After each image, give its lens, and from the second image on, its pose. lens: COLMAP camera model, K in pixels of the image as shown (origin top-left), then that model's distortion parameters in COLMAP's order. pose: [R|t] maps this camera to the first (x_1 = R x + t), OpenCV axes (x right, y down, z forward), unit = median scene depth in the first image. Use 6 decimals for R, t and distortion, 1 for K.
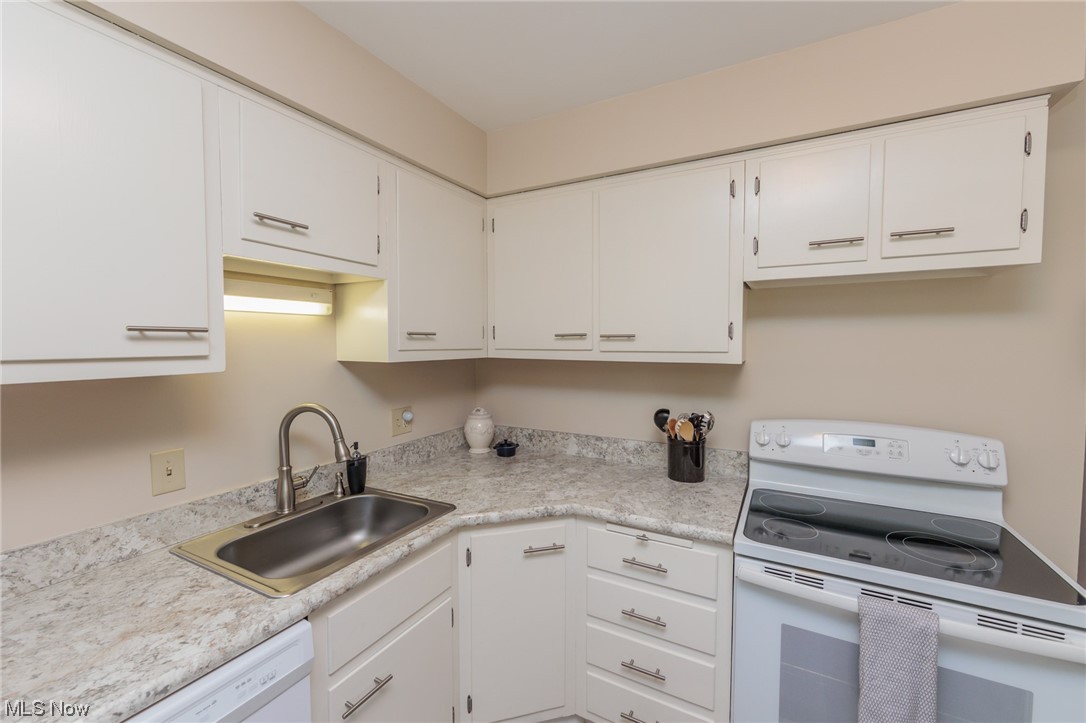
lens RADIAL K [[436.1, 0, 544.2], [0, 436.1, 359.7], [0, 0, 1]] dist [-0.002797, -0.000444]
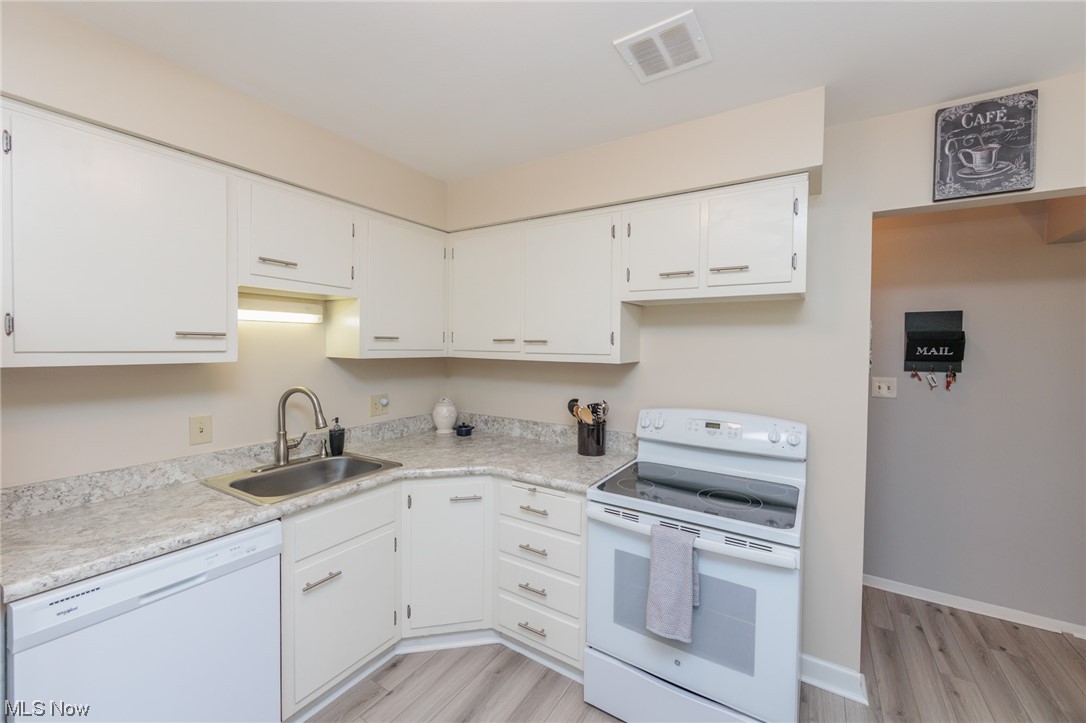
lens RADIAL K [[427.7, 0, 546.2], [0, 427.7, 354.4], [0, 0, 1]] dist [-0.001726, -0.000428]
pose [[0.998125, 0.014123, -0.059549, 0.314551], [-0.015307, 0.999693, -0.019469, 0.010625], [0.059255, 0.020344, 0.998036, -0.309200]]
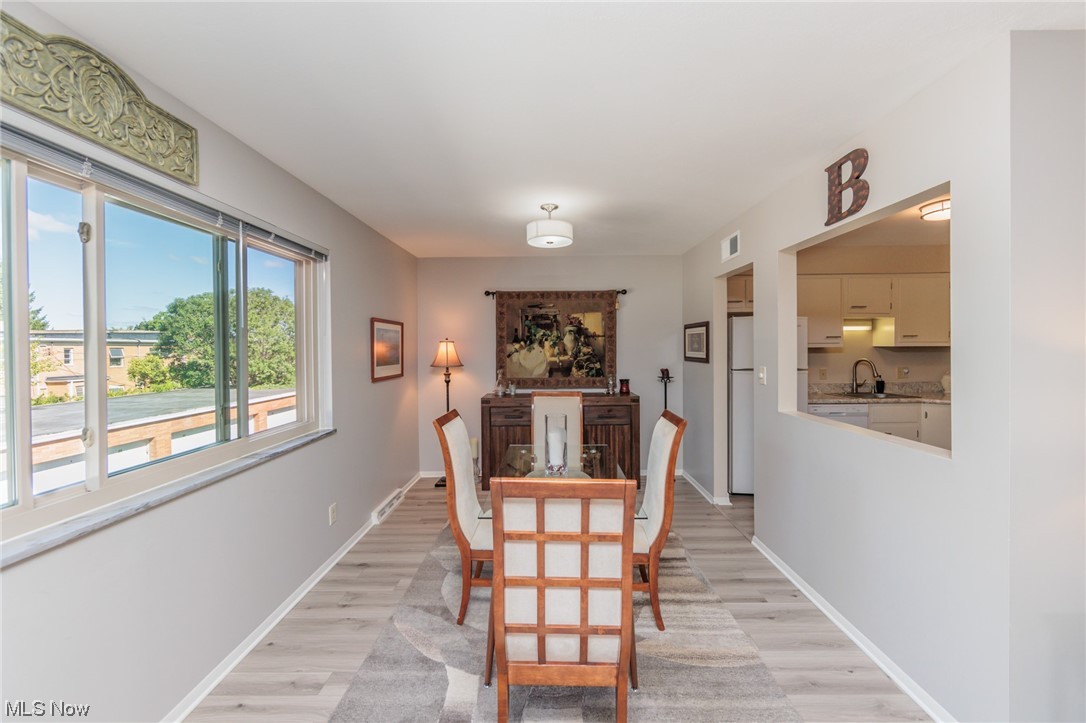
lens RADIAL K [[427.7, 0, 546.2], [0, 427.7, 354.4], [0, 0, 1]] dist [-0.001726, -0.000428]
pose [[0.480802, 0.012490, -0.876740, 1.018243], [-0.027217, 0.999629, -0.000685, 0.125522], [0.876407, 0.024191, 0.480964, -2.387776]]
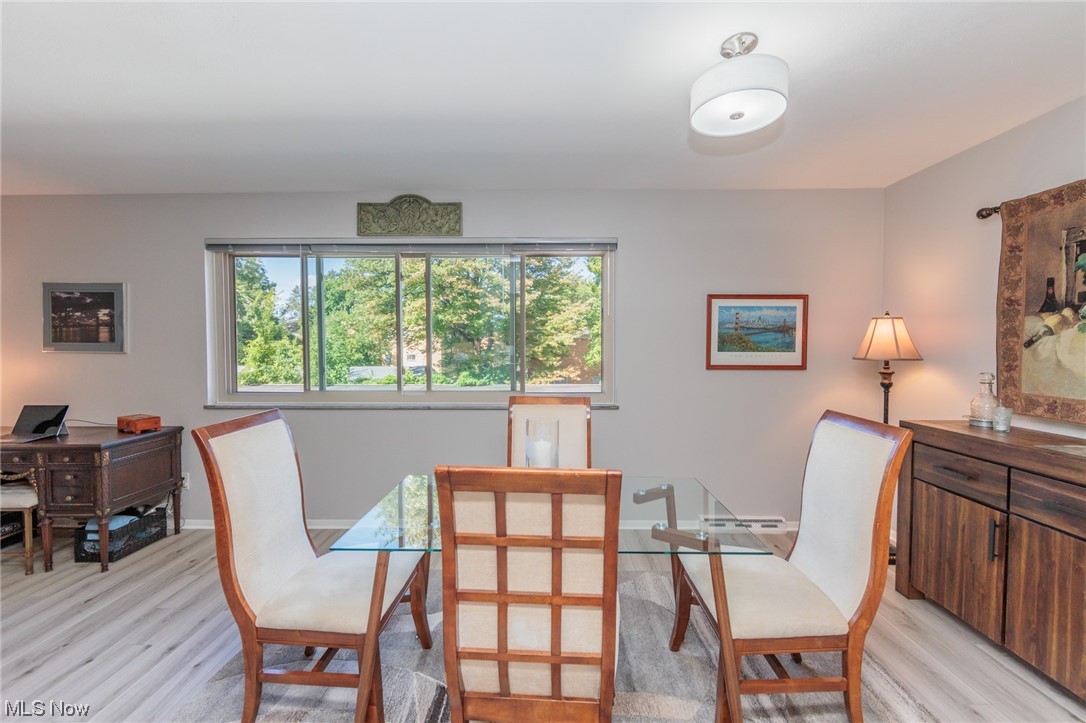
lens RADIAL K [[427.7, 0, 546.2], [0, 427.7, 354.4], [0, 0, 1]] dist [-0.001726, -0.000428]
pose [[-0.878634, 0.014573, -0.477273, 0.187001], [-0.016998, 0.997946, 0.061765, 0.118662], [0.477193, 0.062381, -0.876582, -0.727630]]
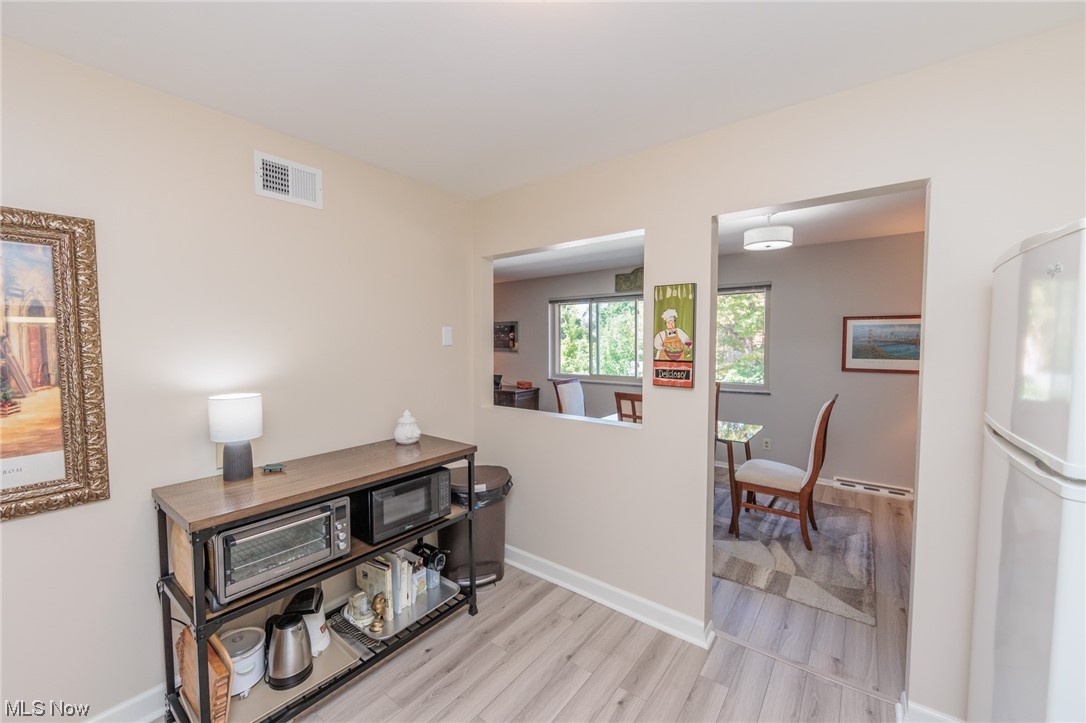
lens RADIAL K [[423.4, 0, 543.0], [0, 423.4, 361.5], [0, 0, 1]] dist [0.000770, 0.000257]
pose [[-0.988895, -0.001310, 0.148611, 0.076271], [0.011996, 0.995995, 0.088600, -0.025159], [-0.148131, 0.089399, -0.984919, 0.827368]]
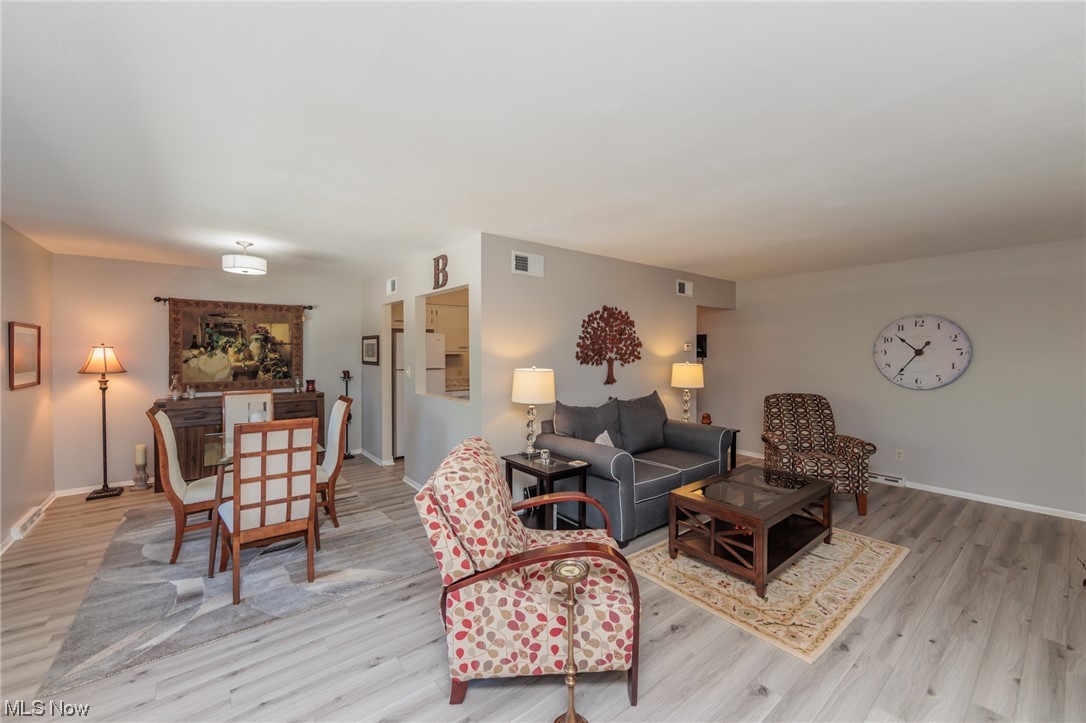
lens RADIAL K [[427.7, 0, 546.2], [0, 427.7, 354.4], [0, 0, 1]] dist [-0.001726, -0.000428]
pose [[0.928023, 0.004726, -0.372493, 1.853192], [-0.015835, 0.999516, -0.026769, 0.131505], [0.372186, 0.030741, 0.927649, -3.080435]]
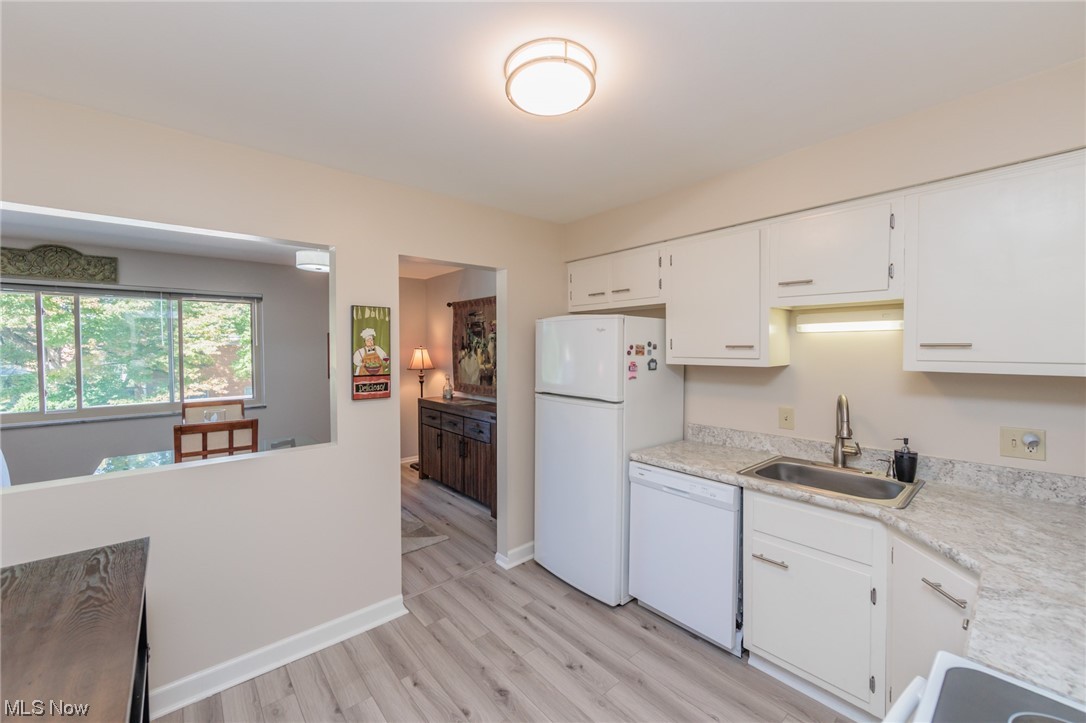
lens RADIAL K [[426.8, 0, 538.5], [0, 426.8, 357.1], [0, 0, 1]] dist [-0.001054, -0.000108]
pose [[-0.351975, 0.027454, -0.935607, 1.052685], [-0.031351, 0.998663, 0.041099, -0.046206], [0.935484, 0.043798, -0.350644, 0.510454]]
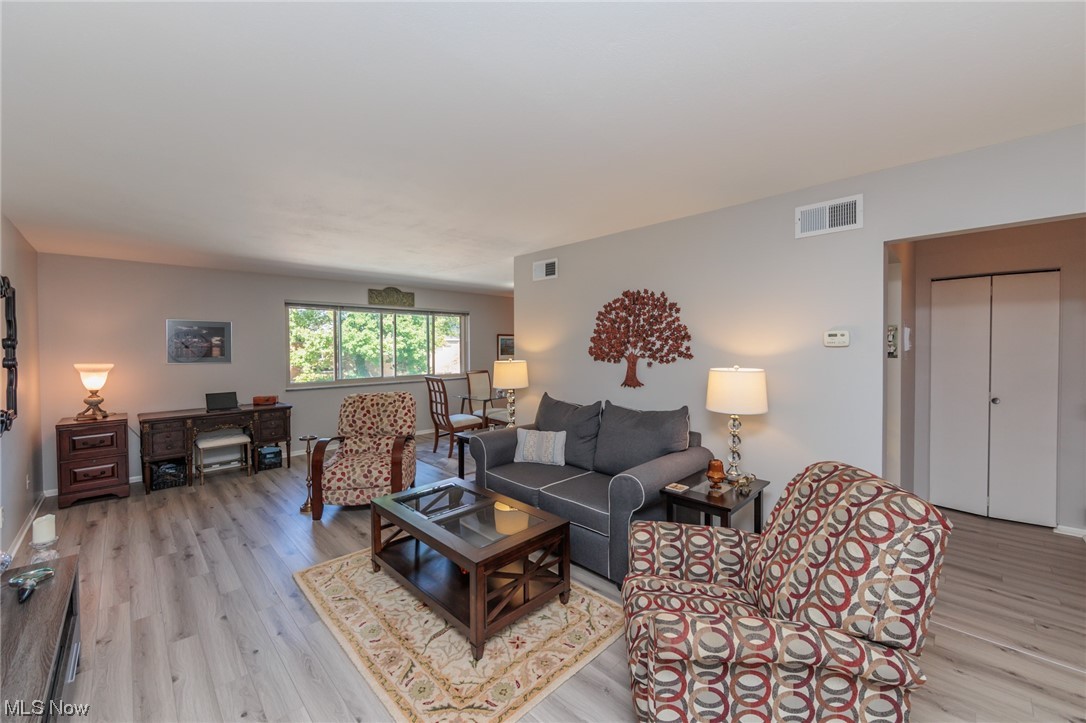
lens RADIAL K [[425.7, 0, 540.5], [0, 425.7, 353.5], [0, 0, 1]] dist [-0.002330, -0.000177]
pose [[-0.281865, 0.022217, -0.959197, 3.514066], [-0.031297, 0.998987, 0.032335, 0.007103], [0.958943, 0.039134, -0.280884, -0.103696]]
